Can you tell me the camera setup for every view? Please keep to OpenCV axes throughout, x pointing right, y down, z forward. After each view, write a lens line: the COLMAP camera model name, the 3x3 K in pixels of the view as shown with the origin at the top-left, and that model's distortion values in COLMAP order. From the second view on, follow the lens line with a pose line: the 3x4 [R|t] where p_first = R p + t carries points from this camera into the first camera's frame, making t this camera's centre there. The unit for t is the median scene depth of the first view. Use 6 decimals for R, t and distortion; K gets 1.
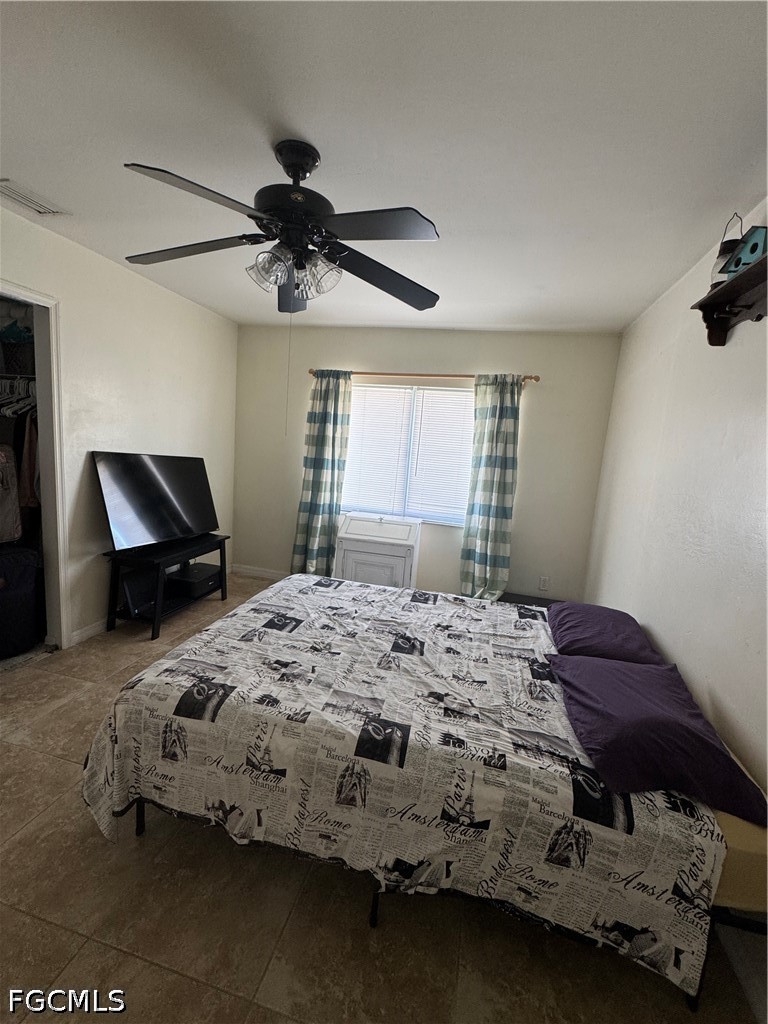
lens RADIAL K [[446.5, 0, 383.2], [0, 446.5, 510.4], [0, 0, 1]] dist [-0.007404, 0.000508]
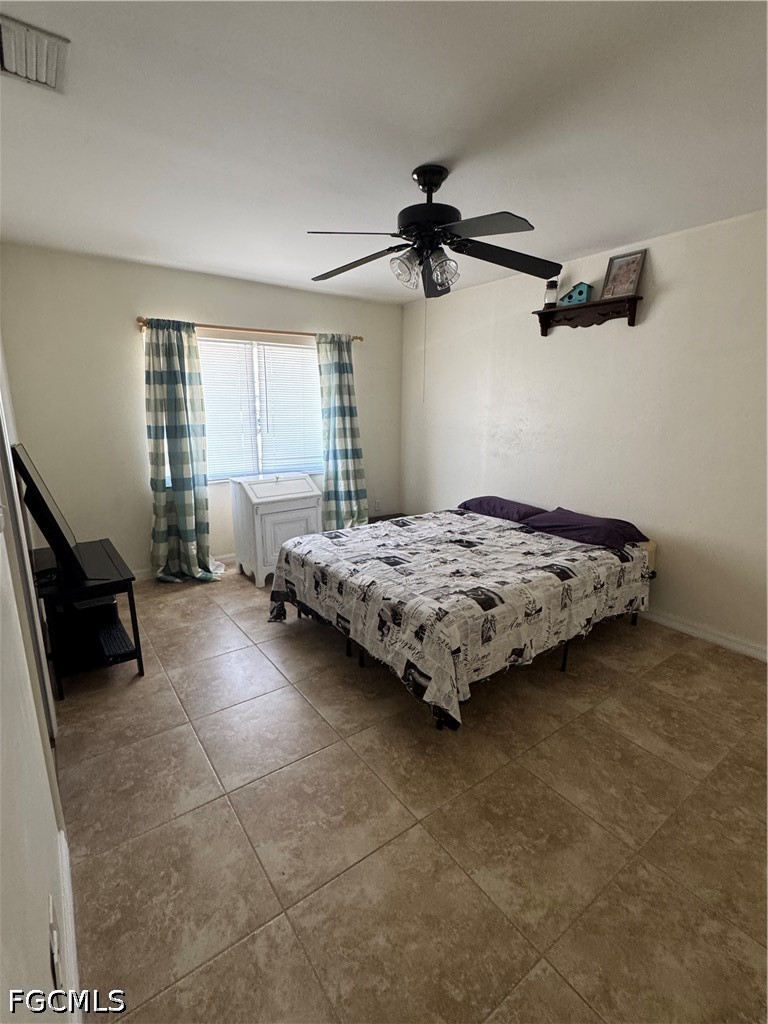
lens RADIAL K [[477.4, 0, 383.9], [0, 477.4, 511.3], [0, 0, 1]] dist [-0.004871, 0.000032]
pose [[0.640128, -0.239986, 0.729824, -1.054029], [0.157431, 0.970776, 0.181135, -0.104528], [-0.751965, -0.001052, 0.659202, 0.156022]]
